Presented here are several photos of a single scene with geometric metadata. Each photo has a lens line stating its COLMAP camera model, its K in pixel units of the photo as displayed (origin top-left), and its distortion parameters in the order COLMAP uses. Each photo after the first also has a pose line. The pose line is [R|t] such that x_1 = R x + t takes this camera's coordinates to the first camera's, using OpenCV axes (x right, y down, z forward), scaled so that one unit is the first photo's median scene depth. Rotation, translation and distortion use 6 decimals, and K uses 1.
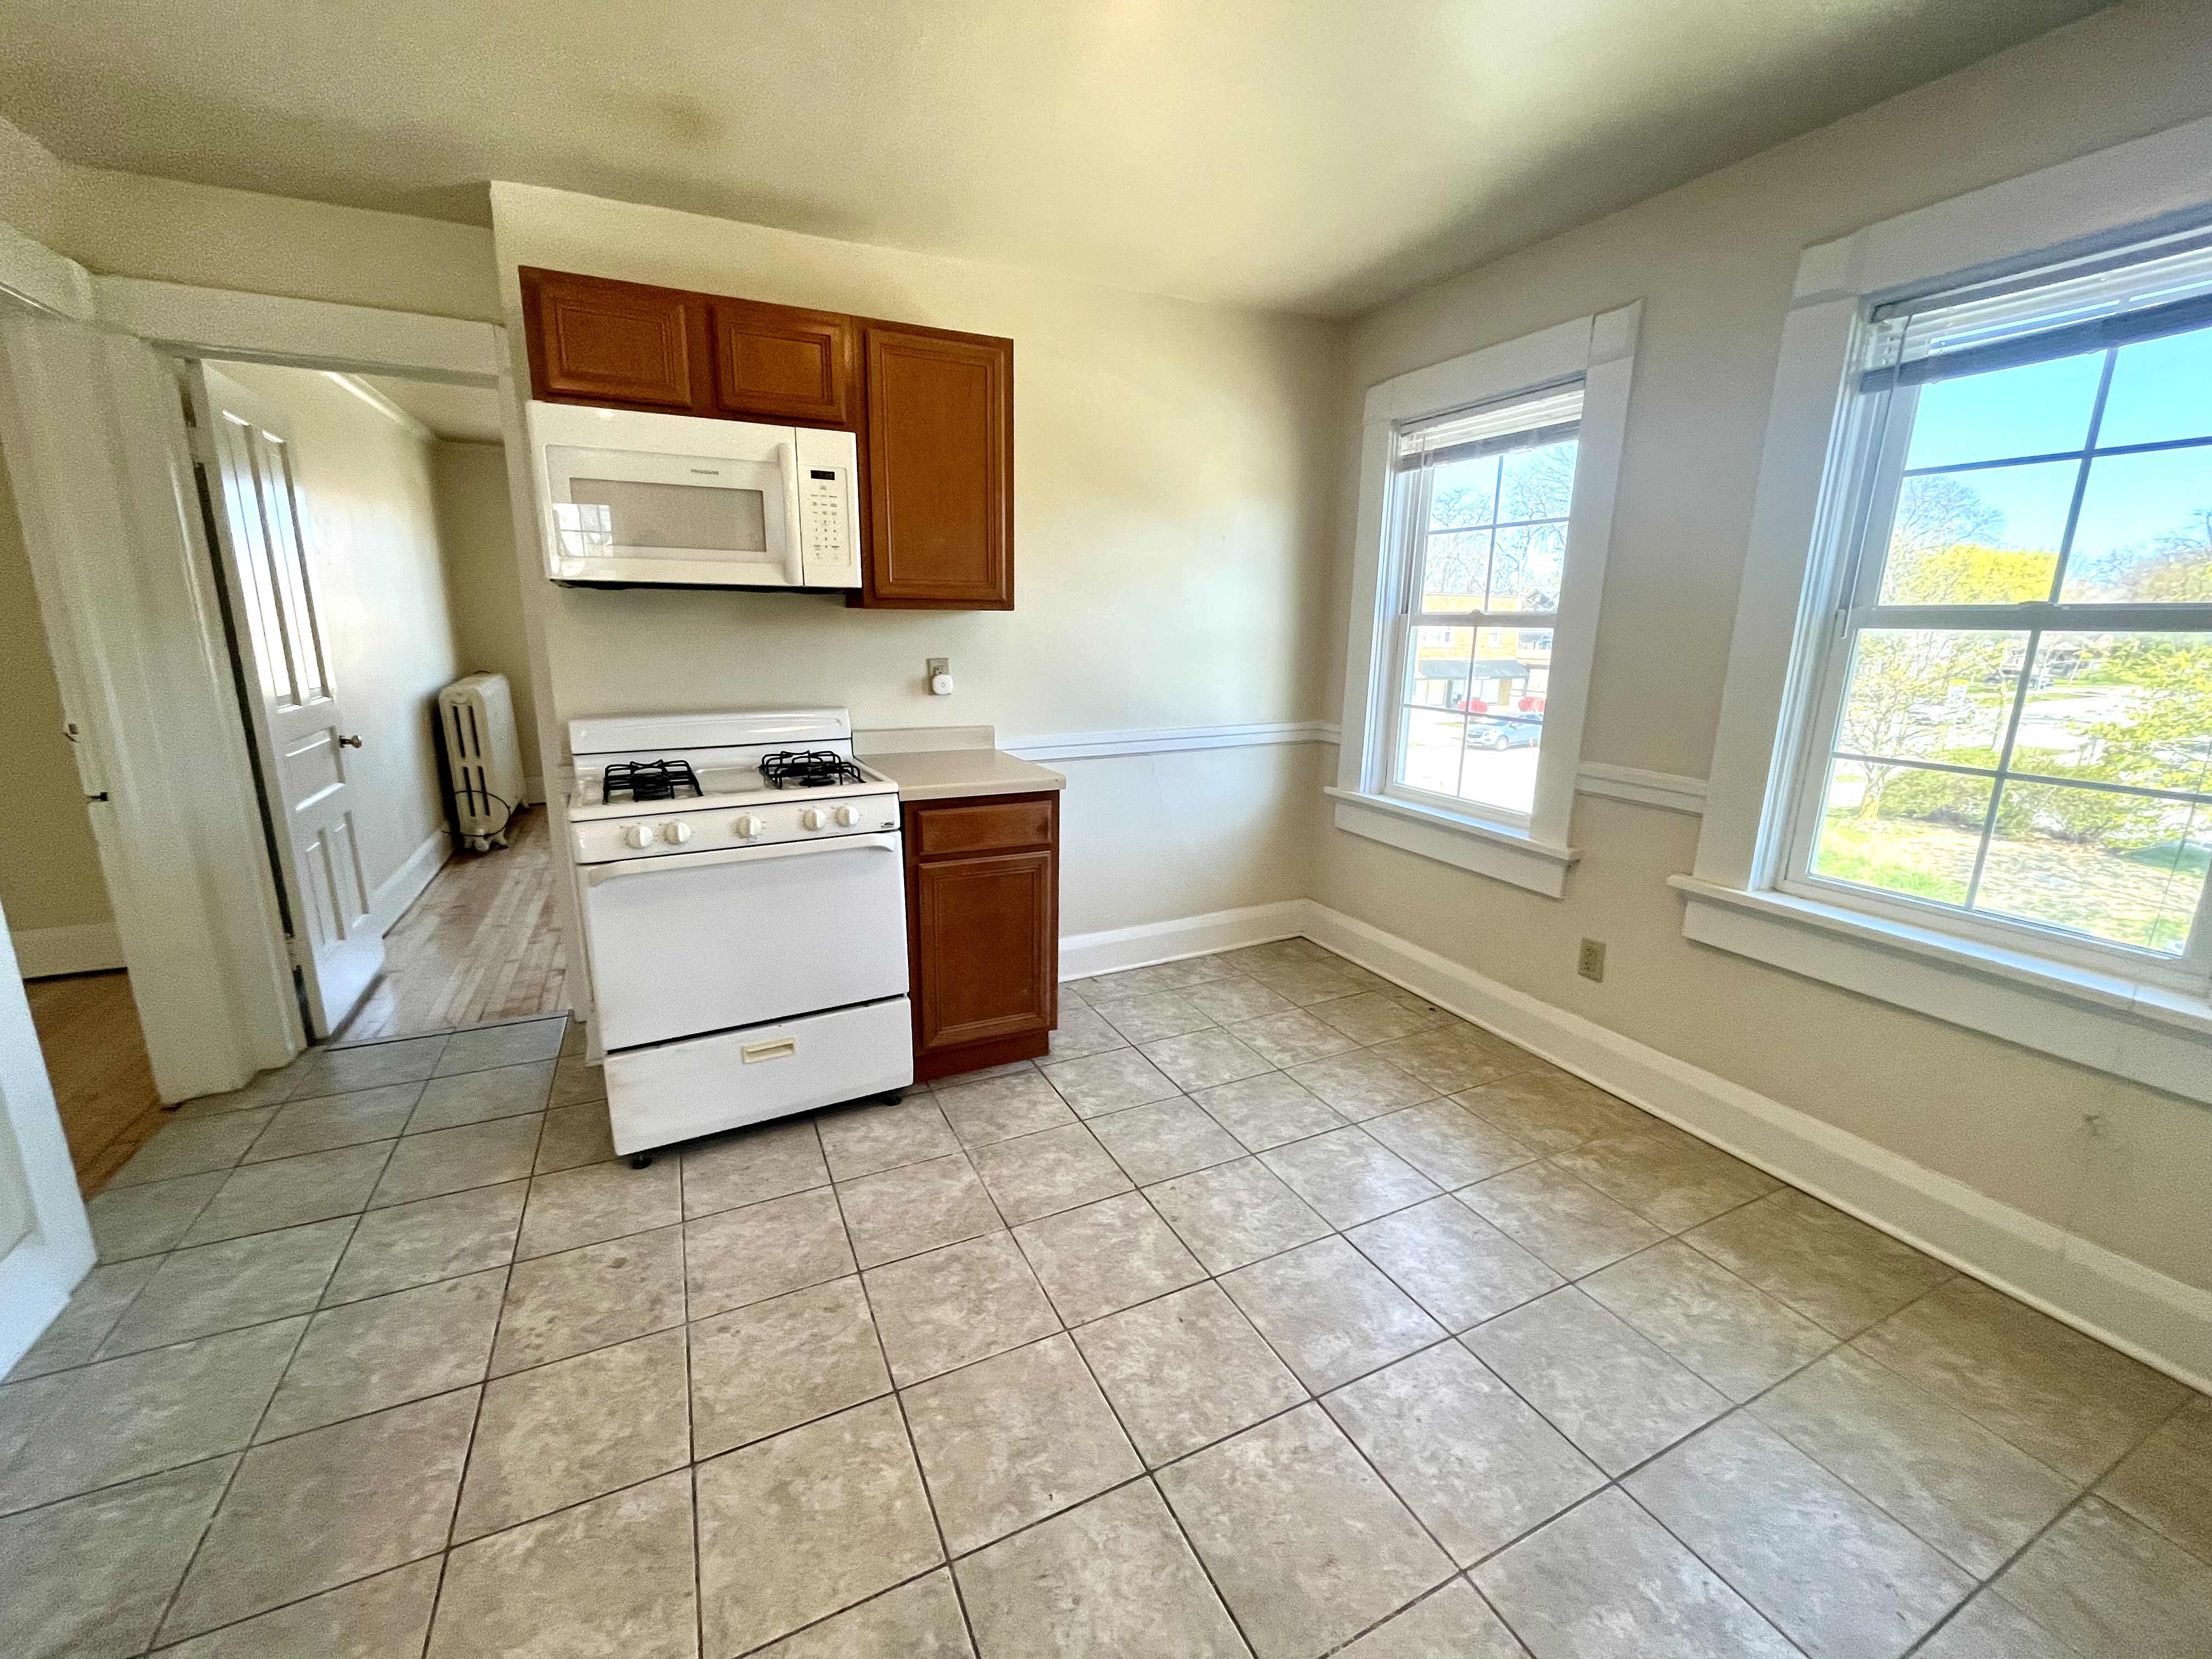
lens RADIAL K [[897.8, 0, 1098.5], [0, 897.8, 829.7], [0, 0, 1]] dist [-0.001673, 0.000322]
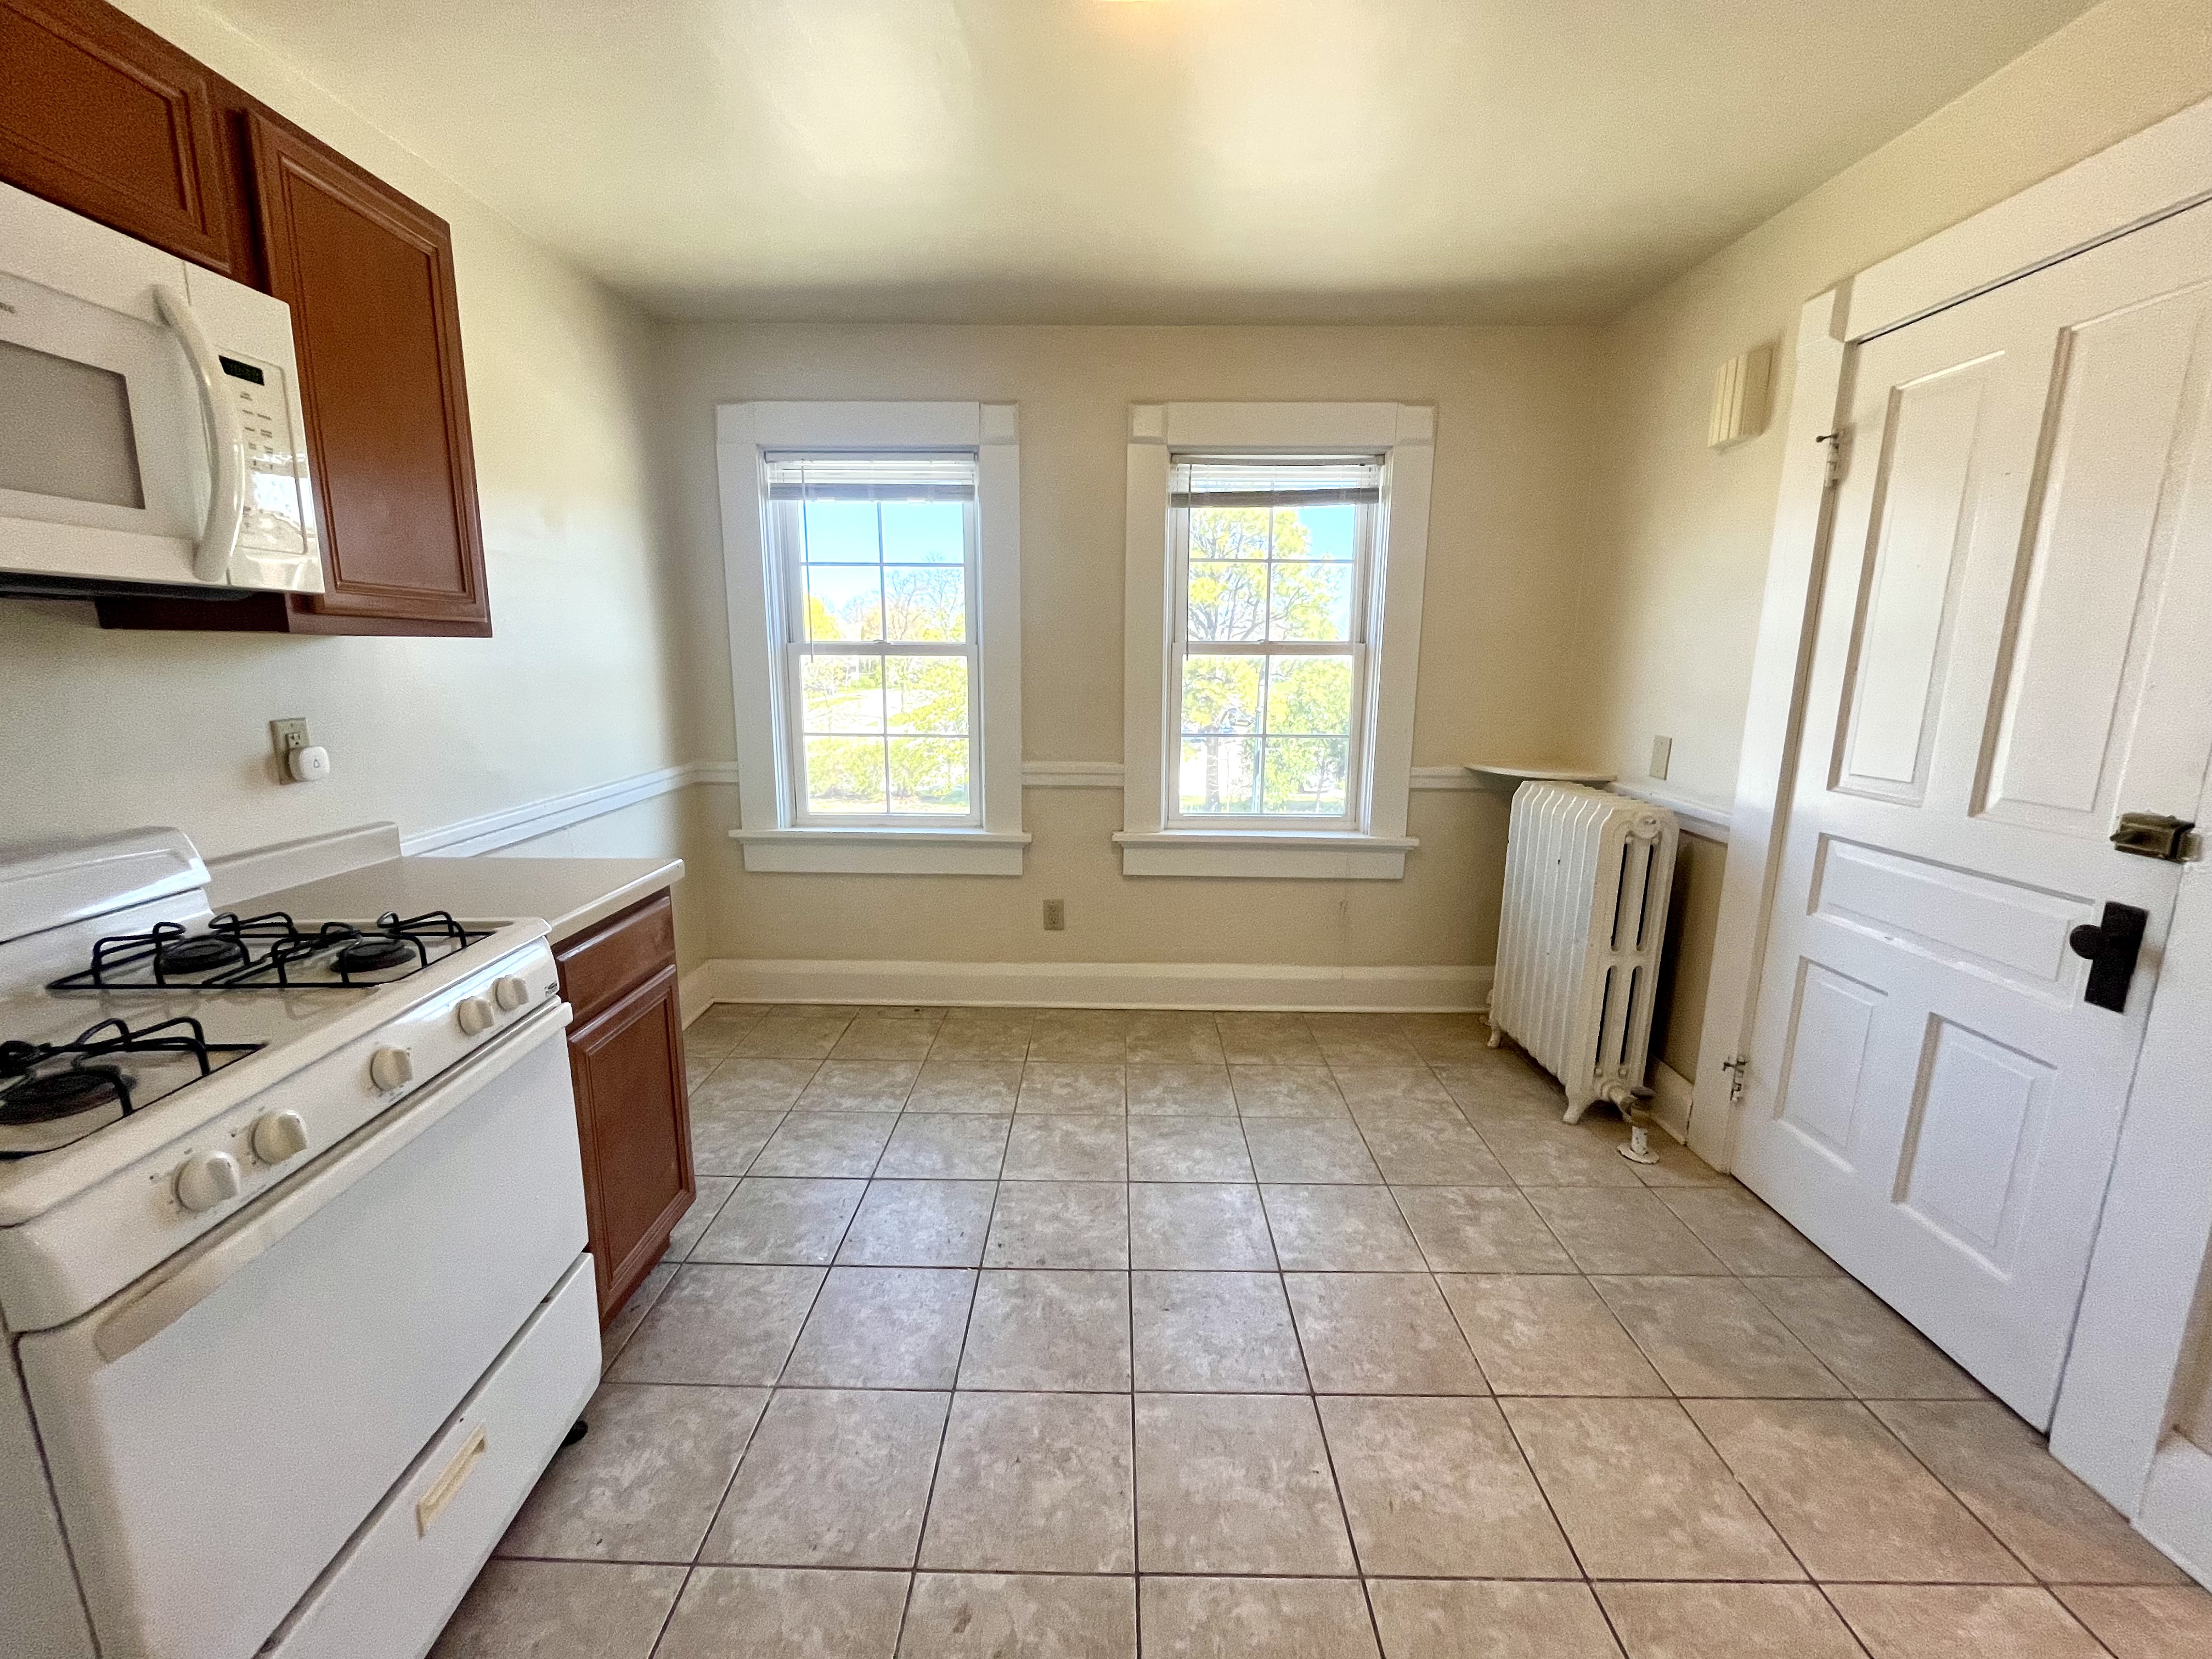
lens RADIAL K [[897.8, 0, 1098.5], [0, 897.8, 829.7], [0, 0, 1]] dist [-0.001673, 0.000322]
pose [[0.443642, -0.179259, 0.878094, -0.651649], [0.203092, 0.974411, 0.096313, -0.104063], [-0.872889, 0.135606, 0.468695, 0.420022]]
